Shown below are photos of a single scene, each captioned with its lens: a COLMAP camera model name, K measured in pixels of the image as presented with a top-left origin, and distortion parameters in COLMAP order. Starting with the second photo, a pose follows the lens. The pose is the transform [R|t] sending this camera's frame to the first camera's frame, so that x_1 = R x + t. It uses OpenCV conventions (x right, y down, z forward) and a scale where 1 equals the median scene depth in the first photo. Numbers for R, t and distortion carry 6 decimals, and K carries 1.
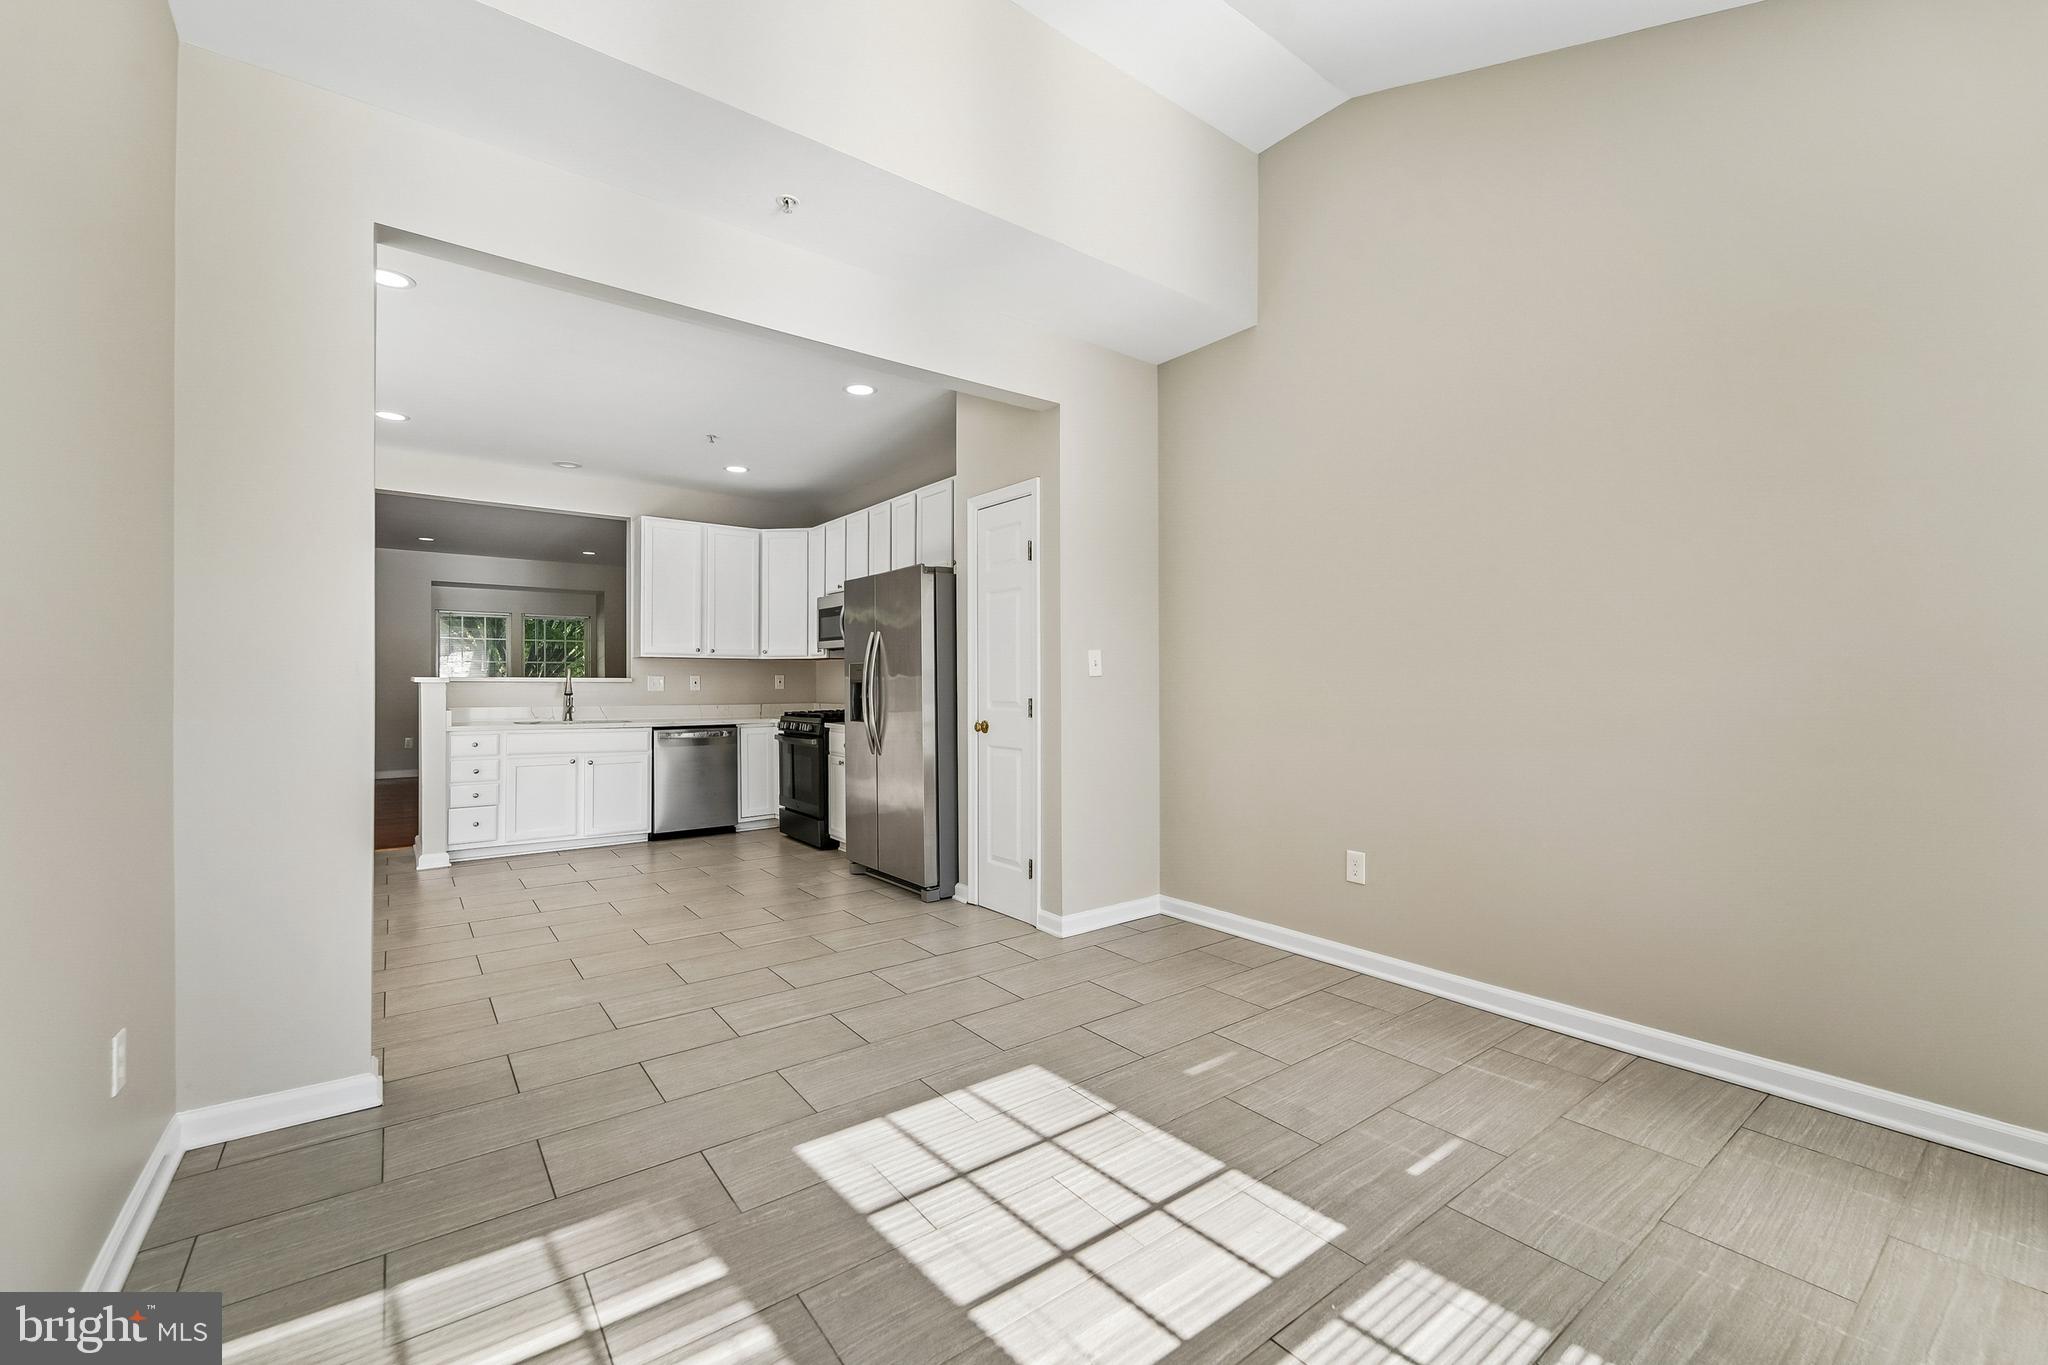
lens RADIAL K [[842.1, 0, 1039.9], [0, 842.1, 687.4], [0, 0, 1]] dist [0.000102, -0.001006]
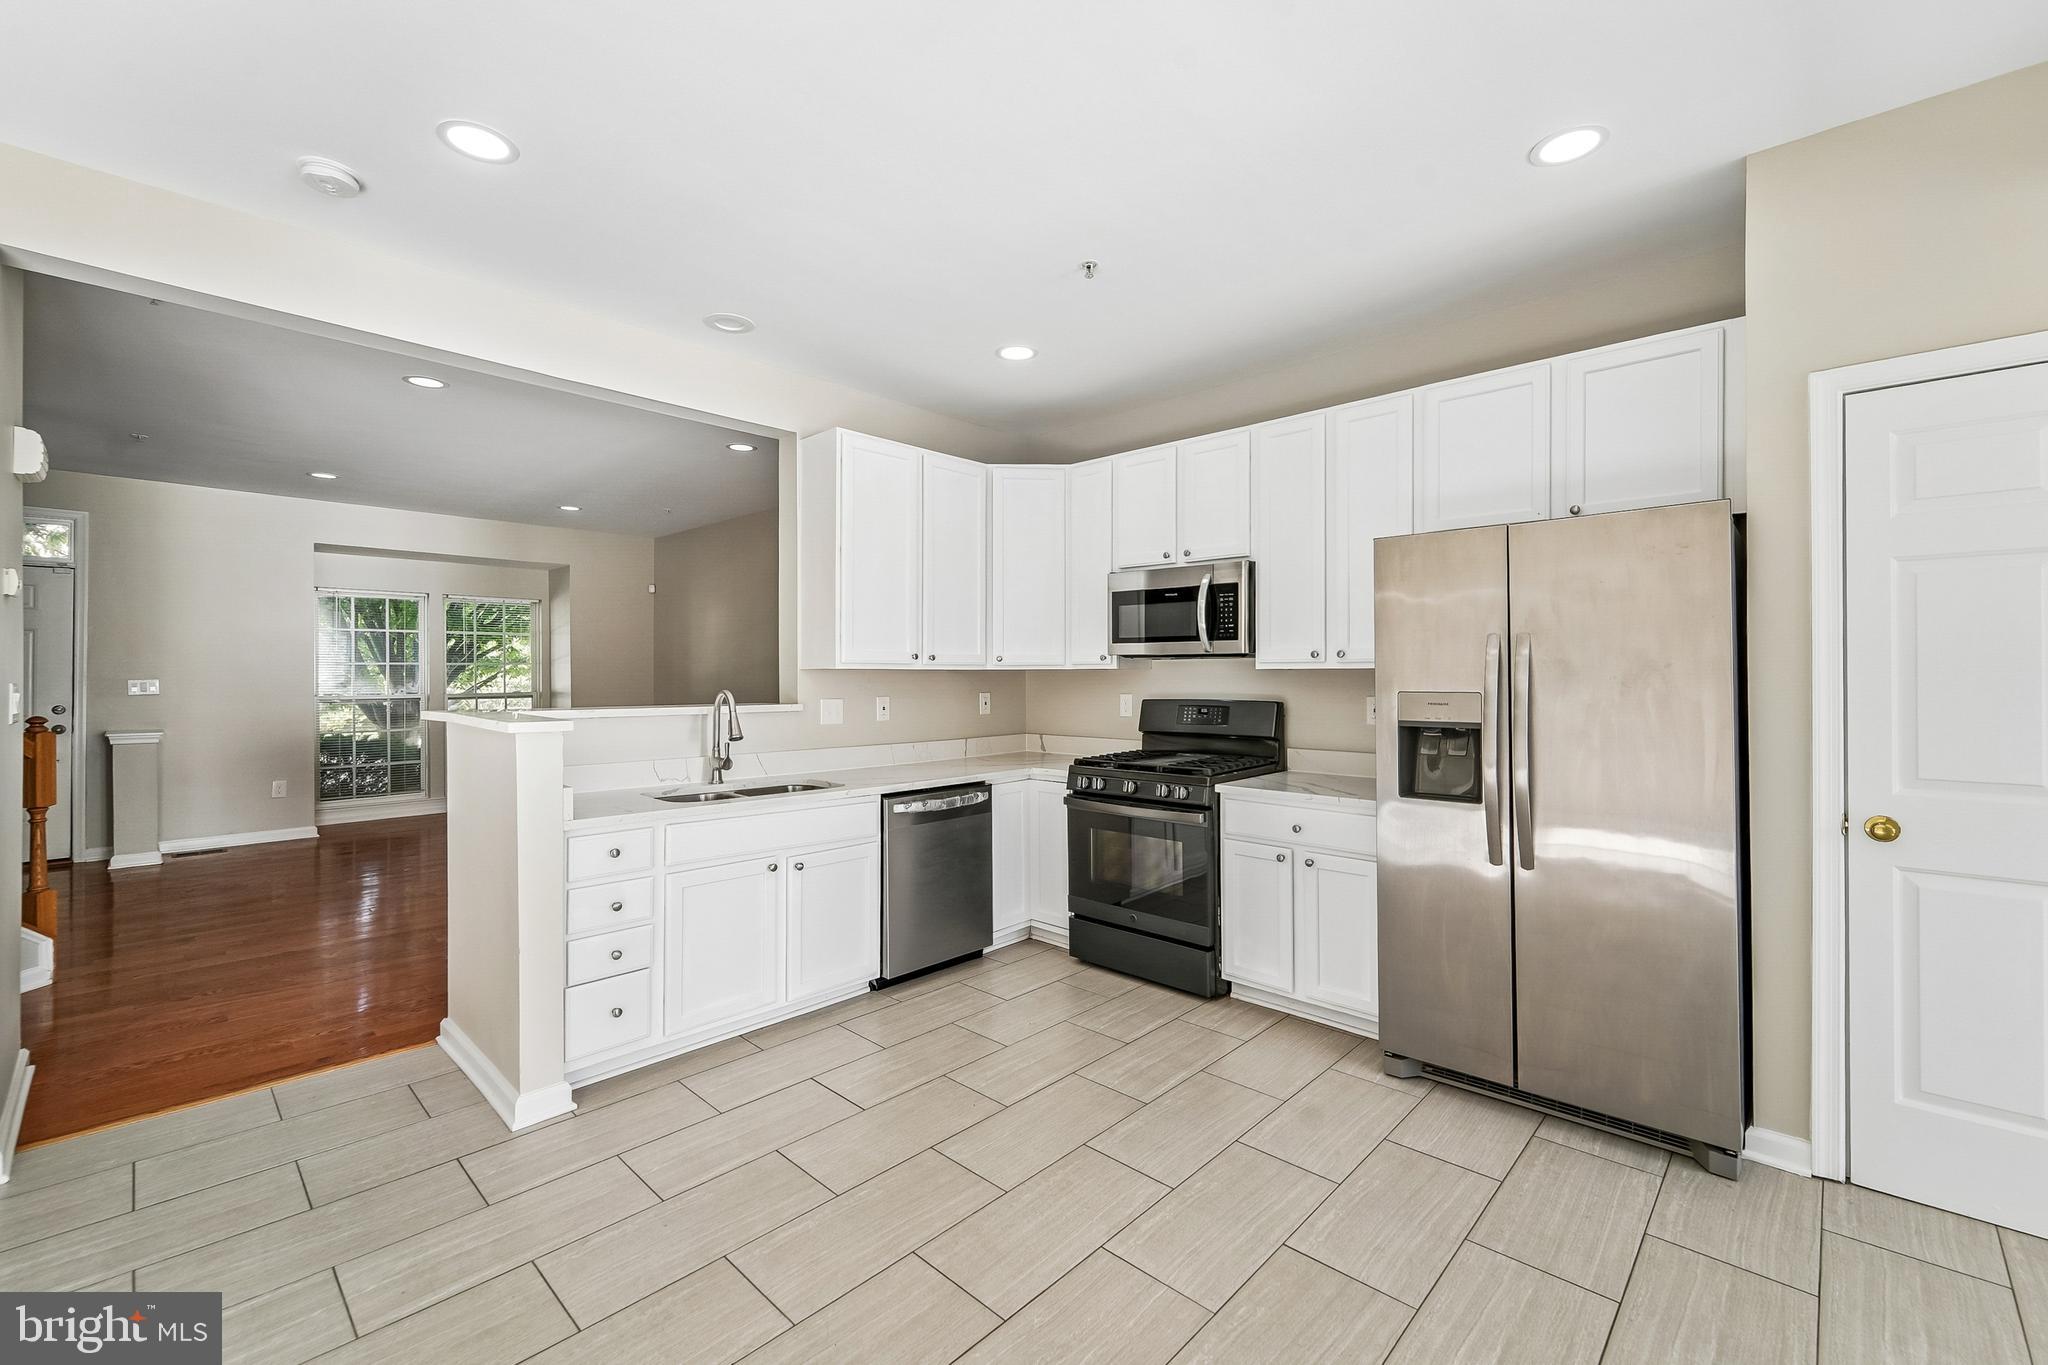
lens RADIAL K [[842.1, 0, 1020.4], [0, 842.1, 679.5], [0, 0, 1]] dist [0.000102, -0.001006]
pose [[0.986887, -0.002910, 0.161387, -0.454483], [0.002790, 0.999996, 0.000968, -0.030275], [-0.161390, -0.000505, 0.986891, 0.416307]]
